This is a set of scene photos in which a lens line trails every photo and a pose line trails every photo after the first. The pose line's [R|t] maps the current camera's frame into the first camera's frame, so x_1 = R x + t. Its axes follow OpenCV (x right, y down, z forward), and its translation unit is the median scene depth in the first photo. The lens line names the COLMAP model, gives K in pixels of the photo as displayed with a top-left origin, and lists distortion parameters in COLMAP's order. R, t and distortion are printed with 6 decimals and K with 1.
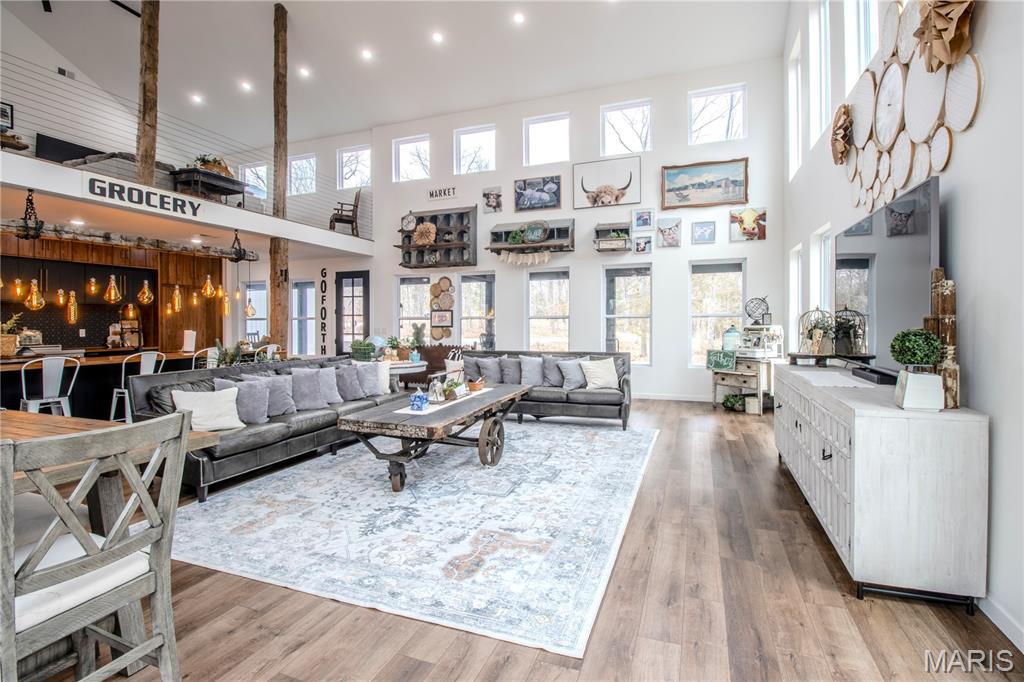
lens RADIAL K [[475.7, 0, 523.6], [0, 475.7, 325.7], [0, 0, 1]] dist [0.001840, -0.013031]
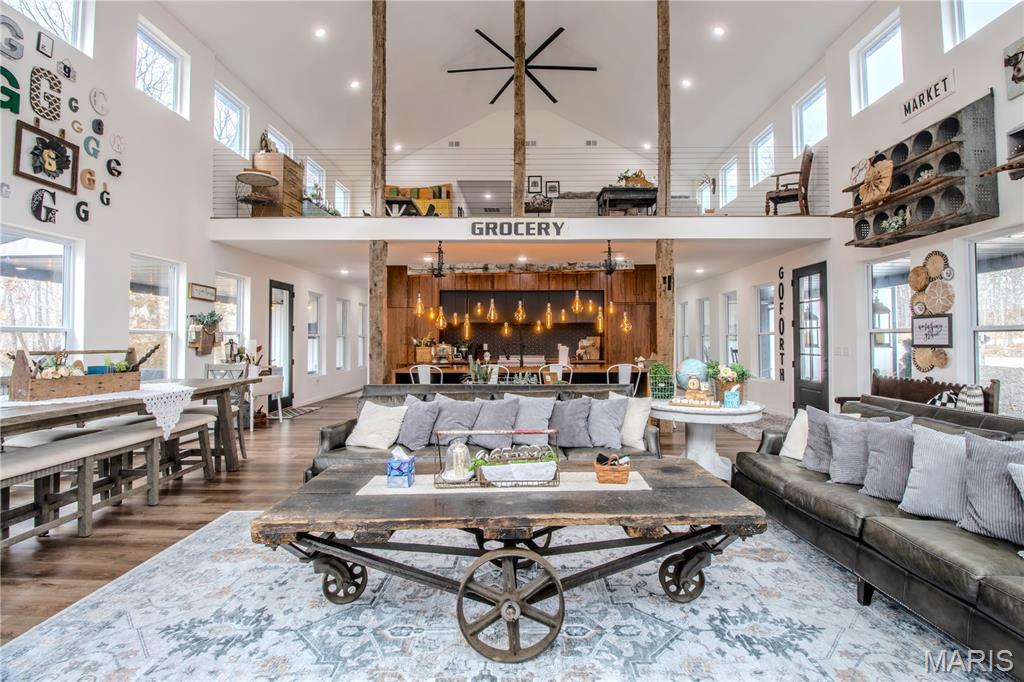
lens RADIAL K [[475.7, 0, 522.8], [0, 475.7, 325.3], [0, 0, 1]] dist [0.001840, -0.013031]
pose [[0.338548, -0.025927, -0.940592, 0.256753], [-0.005781, 0.999544, -0.029633, -0.004551], [0.940932, 0.015470, 0.338243, 0.598657]]
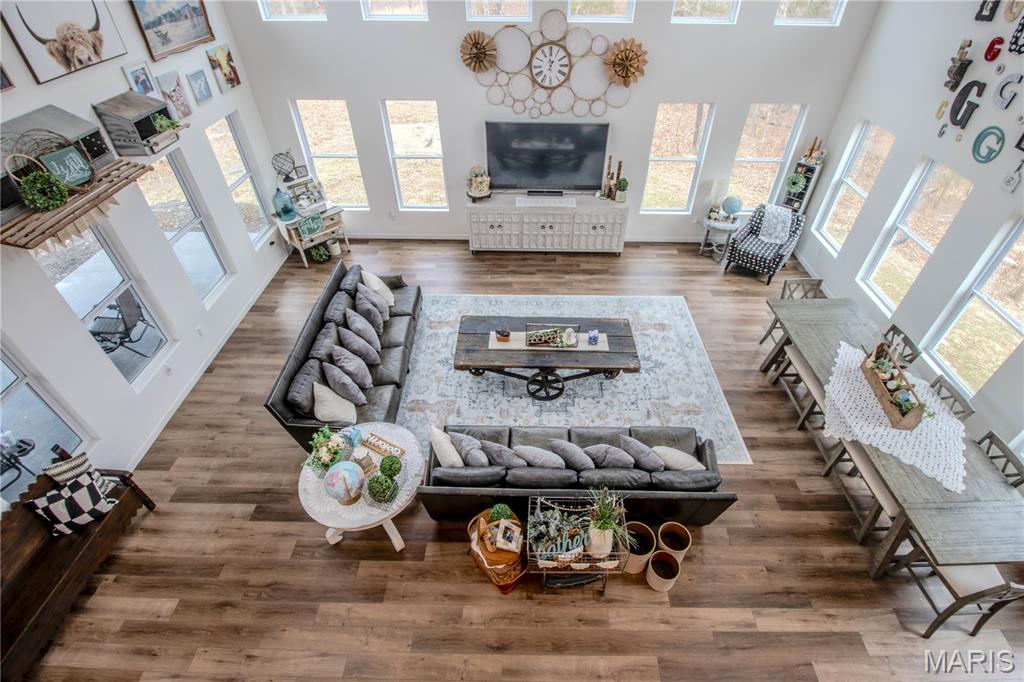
lens RADIAL K [[475.7, 0, 528.9], [0, 475.7, 334.4], [0, 0, 1]] dist [0.001840, -0.013031]
pose [[-0.341844, -0.613532, 0.711844, -0.732331], [-0.001688, 0.757876, 0.652396, -0.489191], [-0.939755, 0.221816, -0.260111, 0.984622]]
